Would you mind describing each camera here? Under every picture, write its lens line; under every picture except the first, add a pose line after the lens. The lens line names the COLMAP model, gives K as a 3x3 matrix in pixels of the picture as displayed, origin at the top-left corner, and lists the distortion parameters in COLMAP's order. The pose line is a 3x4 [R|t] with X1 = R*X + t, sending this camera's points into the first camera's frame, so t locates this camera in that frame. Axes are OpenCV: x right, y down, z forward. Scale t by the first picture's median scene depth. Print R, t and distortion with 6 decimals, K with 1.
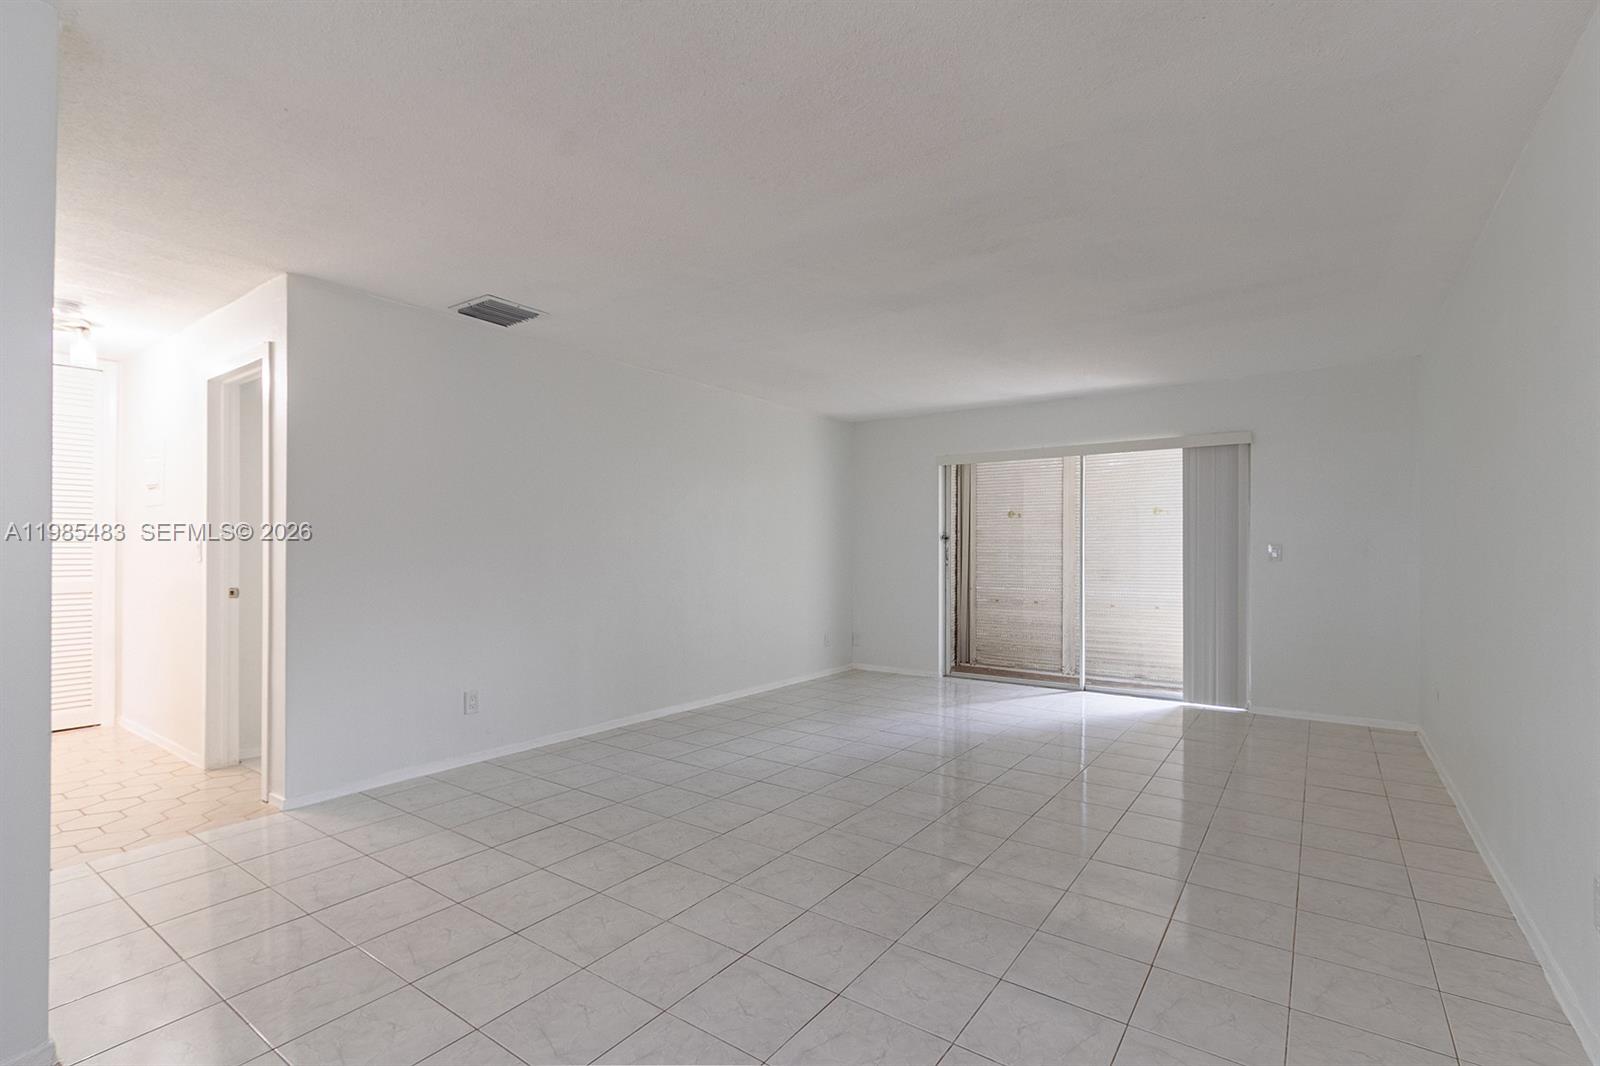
lens RADIAL K [[734.7, 0, 792.3], [0, 734.7, 546.9], [0, 0, 1]] dist [-0.000399, -0.000822]
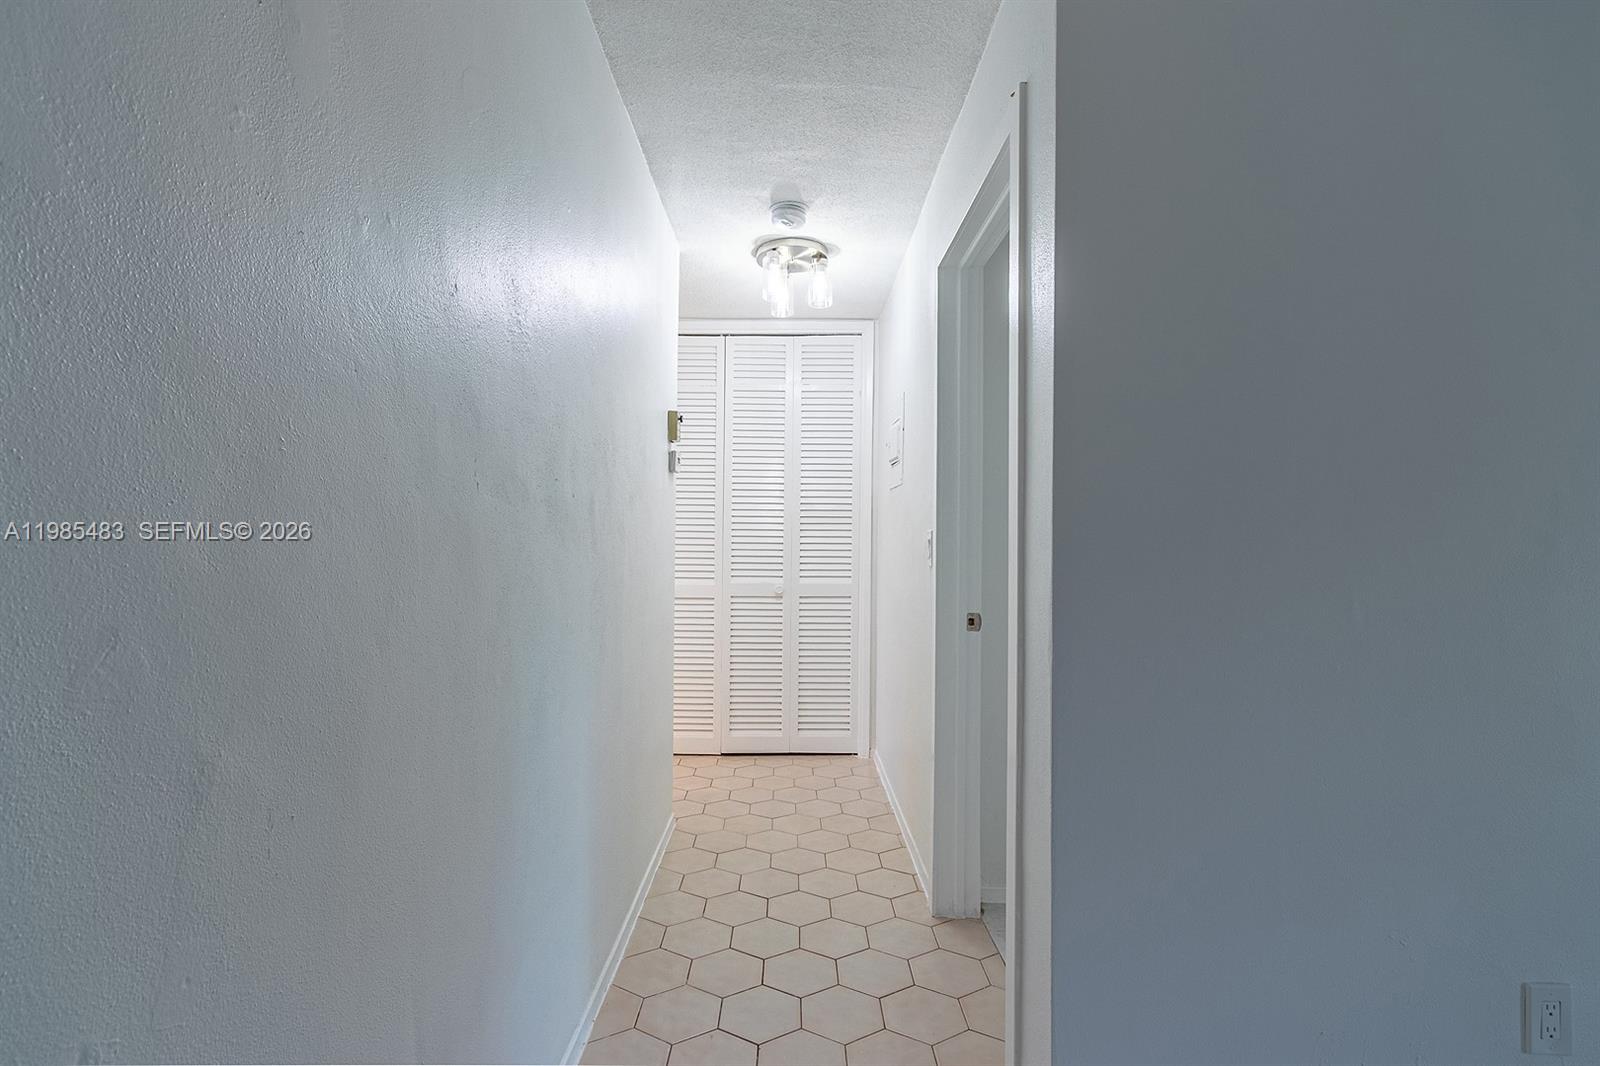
lens RADIAL K [[734.7, 0, 796.0], [0, 734.7, 541.1], [0, 0, 1]] dist [-0.000399, -0.000822]
pose [[0.593003, -0.000958, -0.805199, -0.373493], [-0.003218, 0.999988, -0.003560, 0.000951], [0.805193, 0.004702, 0.592994, 0.539070]]
